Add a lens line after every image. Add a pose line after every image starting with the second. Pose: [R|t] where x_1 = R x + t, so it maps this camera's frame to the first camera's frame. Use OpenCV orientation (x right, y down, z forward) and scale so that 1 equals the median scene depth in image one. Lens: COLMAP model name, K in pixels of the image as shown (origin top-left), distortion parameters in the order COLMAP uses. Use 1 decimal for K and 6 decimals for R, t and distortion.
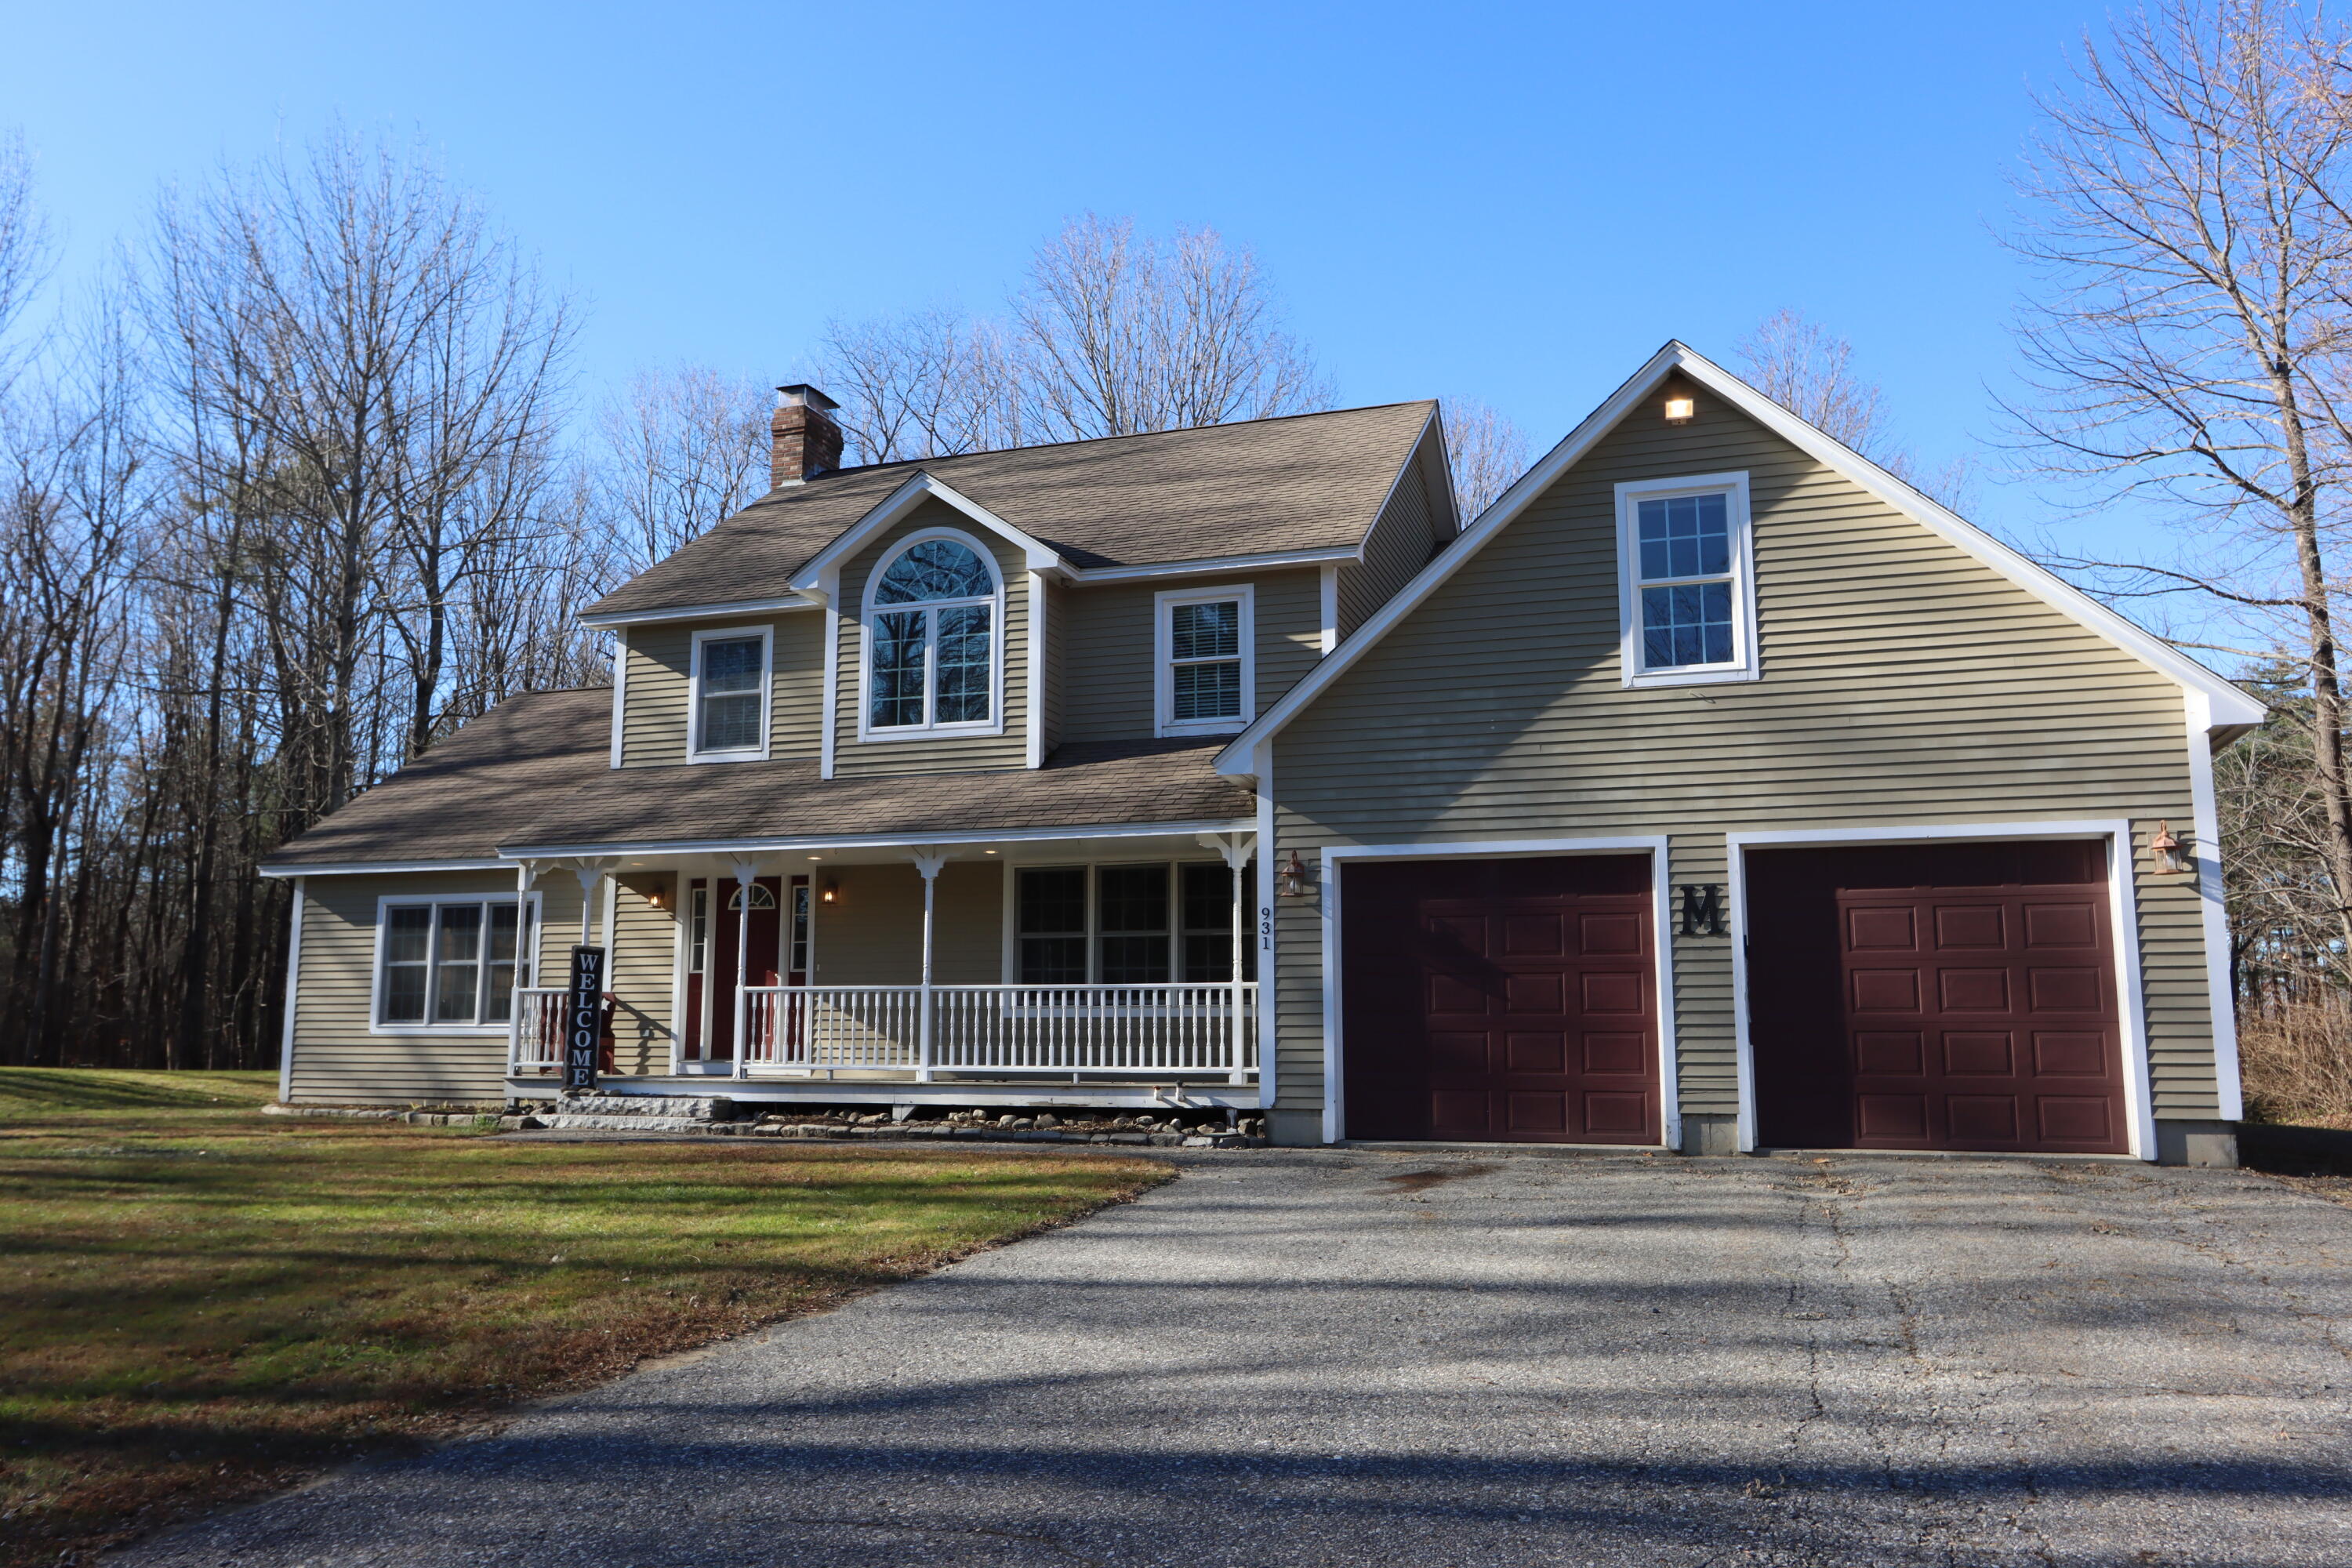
lens RADIAL K [[1689.6, 0, 1139.9], [0, 1689.6, 799.9], [0, 0, 1]] dist [-0.008455, 0.013617]
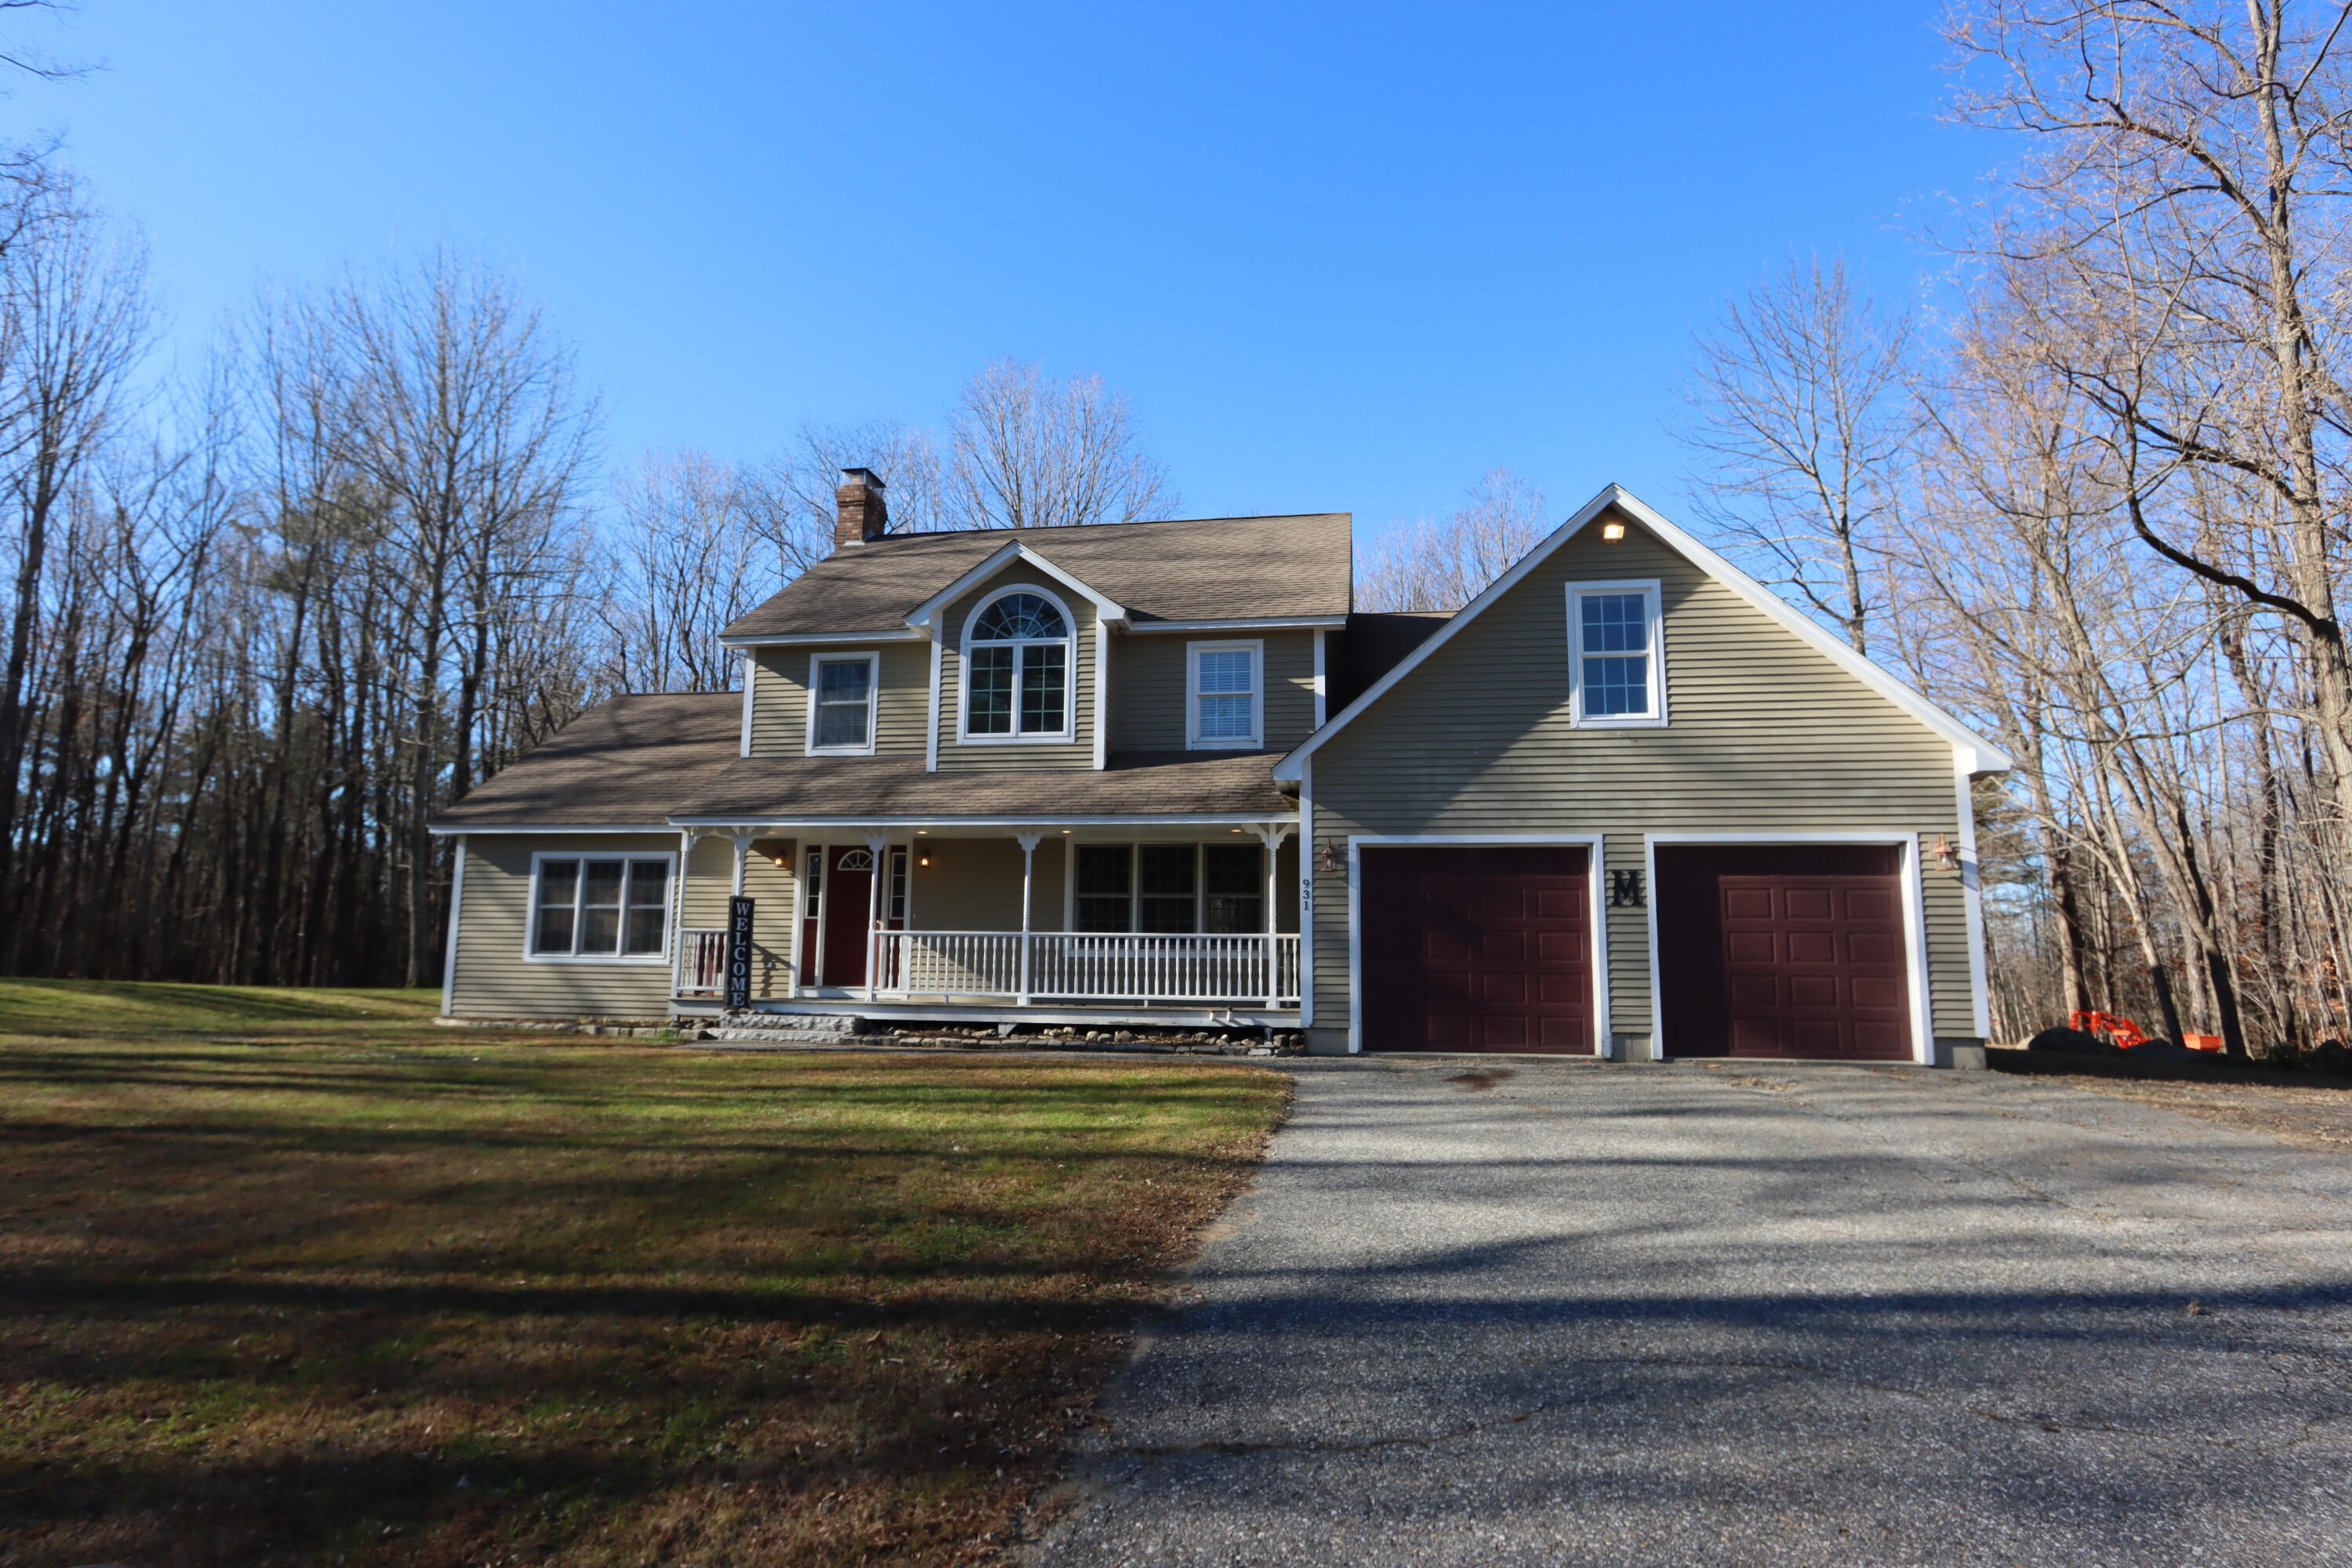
lens RADIAL K [[1260.3, 0, 1135.4], [0, 1260.3, 788.9], [0, 0, 1]] dist [-0.019820, 0.006018]
pose [[0.988383, 0.035160, 0.147858, -0.188547], [-0.033913, 0.999365, -0.010944, 0.006614], [-0.148149, 0.005802, 0.988948, 0.019108]]
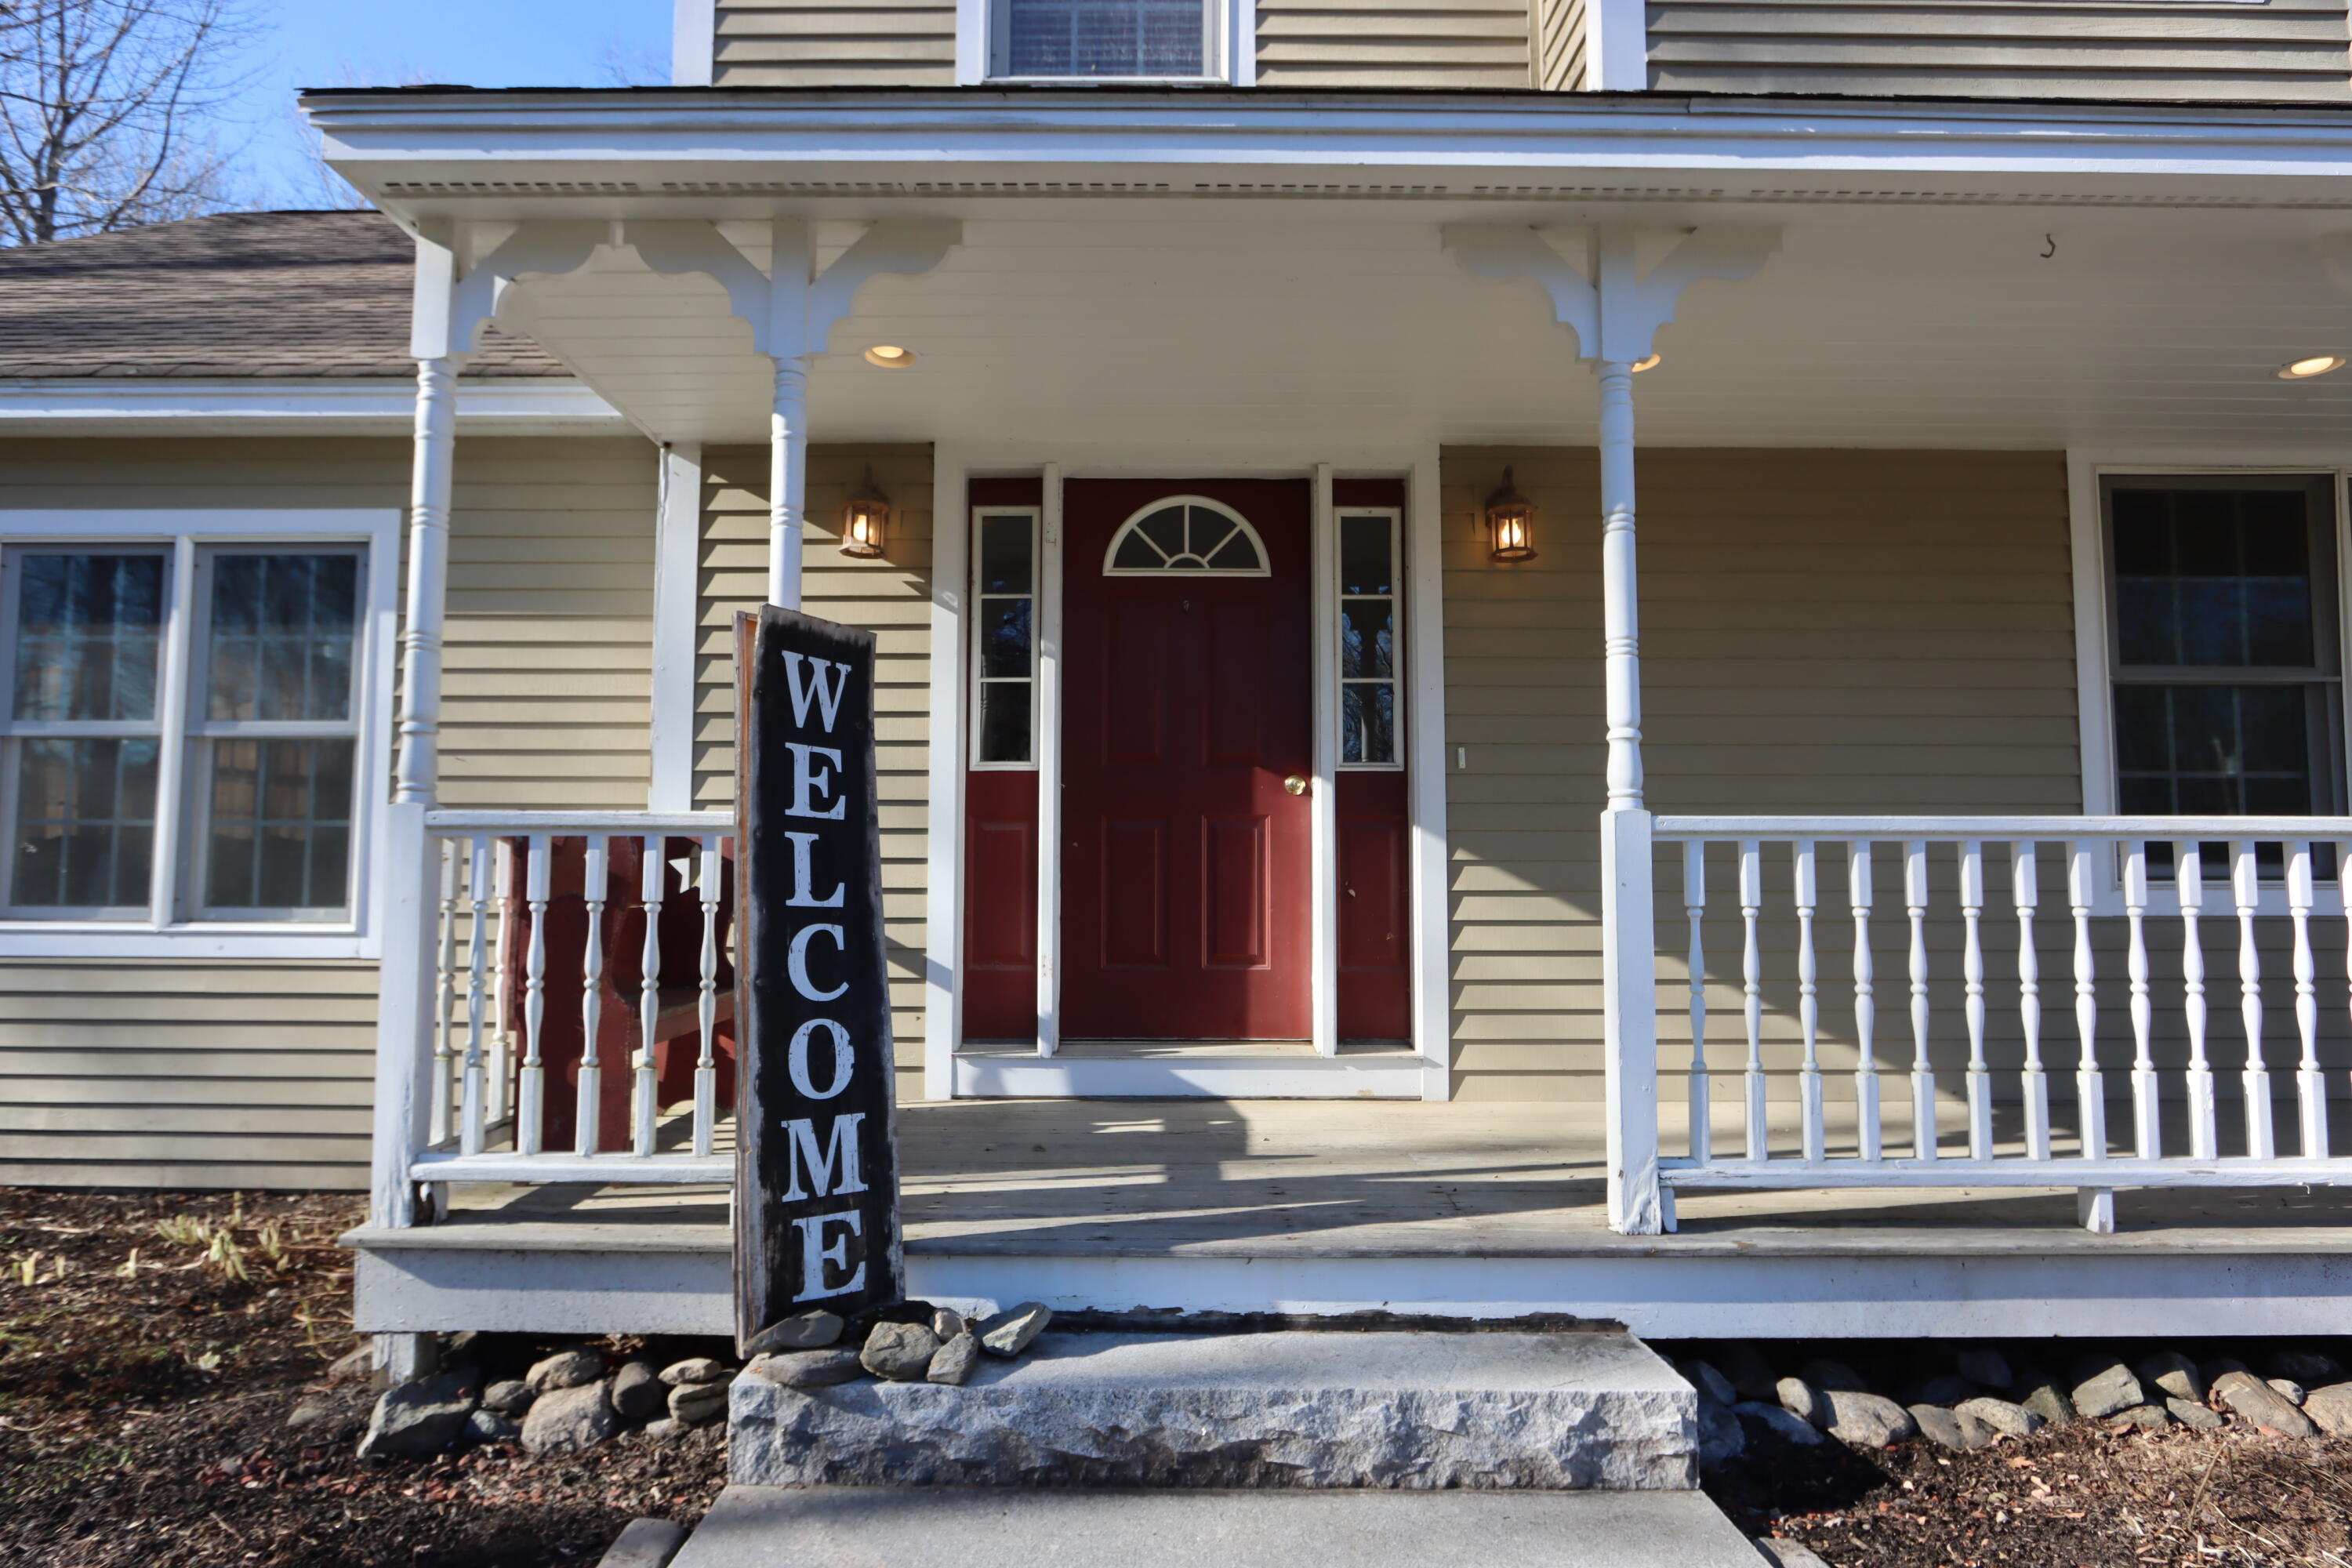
lens RADIAL K [[1260.3, 0, 1156.1], [0, 1260.3, 778.9], [0, 0, 1]] dist [-0.019820, 0.006018]
pose [[0.947112, 0.022275, 0.320128, -0.357731], [-0.045414, 0.996852, 0.064995, 0.100568], [-0.317673, -0.076096, 0.945142, 0.886897]]
